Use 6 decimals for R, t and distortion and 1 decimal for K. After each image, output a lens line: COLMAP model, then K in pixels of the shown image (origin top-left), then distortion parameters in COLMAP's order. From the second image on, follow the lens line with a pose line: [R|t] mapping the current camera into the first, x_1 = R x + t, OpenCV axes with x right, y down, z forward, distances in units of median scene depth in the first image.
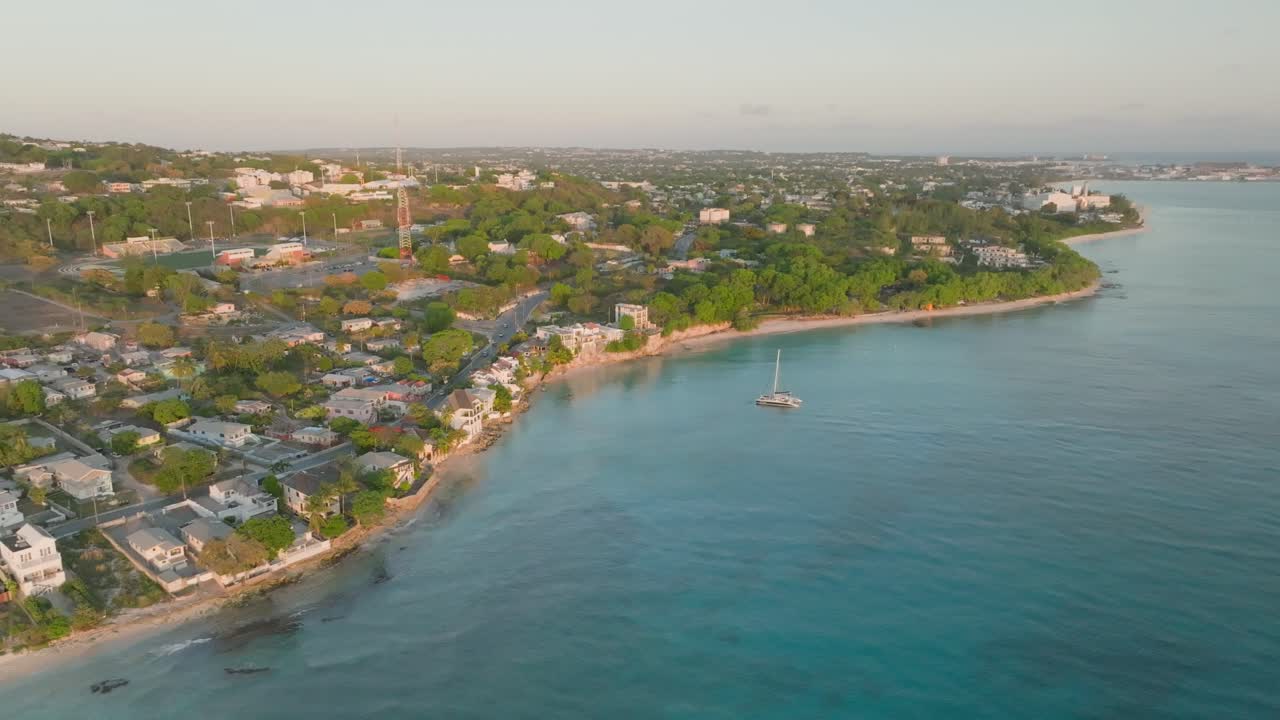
lens RADIAL K [[917.1, 0, 640.0], [0, 917.1, 360.0], [0, 0, 1]] dist [0.009824, 0.002801]
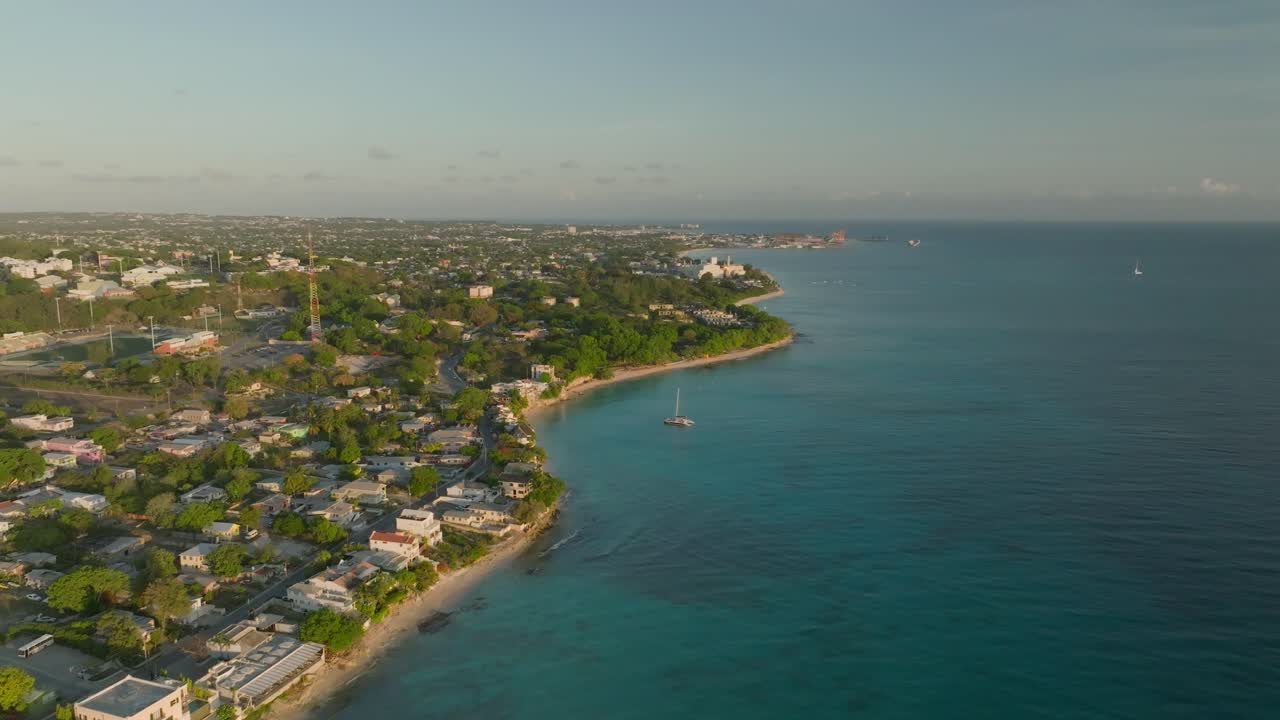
lens RADIAL K [[909.7, 0, 636.9], [0, 909.7, 316.3], [0, 0, 1]] dist [0.010120, 0.004812]
pose [[0.918387, -0.039216, 0.393735, -0.328741], [0.083965, 0.991729, -0.097073, 0.009709], [-0.386671, 0.122210, 0.914084, -0.255261]]
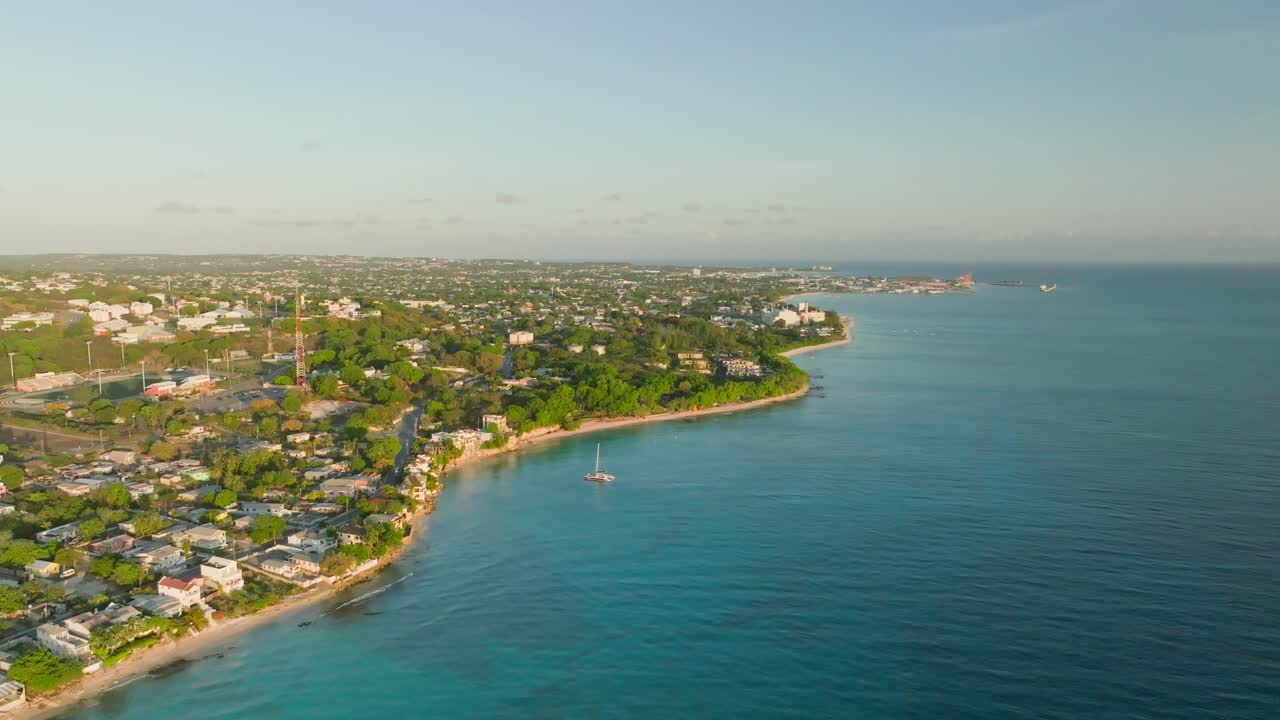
lens RADIAL K [[909.1, 0, 634.9], [0, 909.1, 361.5], [0, 0, 1]] dist [0.005508, 0.012930]
pose [[0.970196, -0.023732, 0.241157, -0.106088], [0.049941, 0.993411, -0.103157, 0.010091], [-0.237119, 0.112127, 0.964988, -0.325431]]
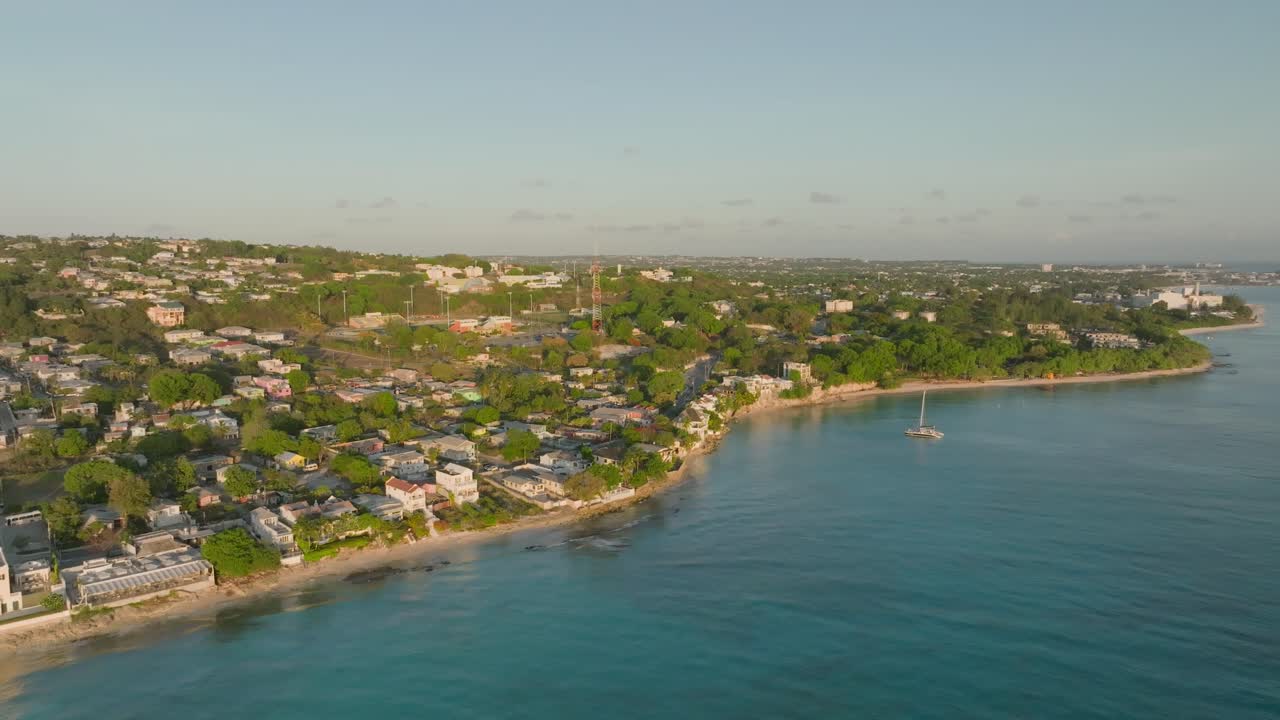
lens RADIAL K [[909.1, 0, 634.9], [0, 909.1, 361.5], [0, 0, 1]] dist [0.005508, 0.012930]
pose [[0.994032, 0.014557, -0.108112, -0.072889], [-0.026603, 0.993484, -0.110825, 0.060962], [0.105794, 0.113040, 0.987942, -0.167404]]
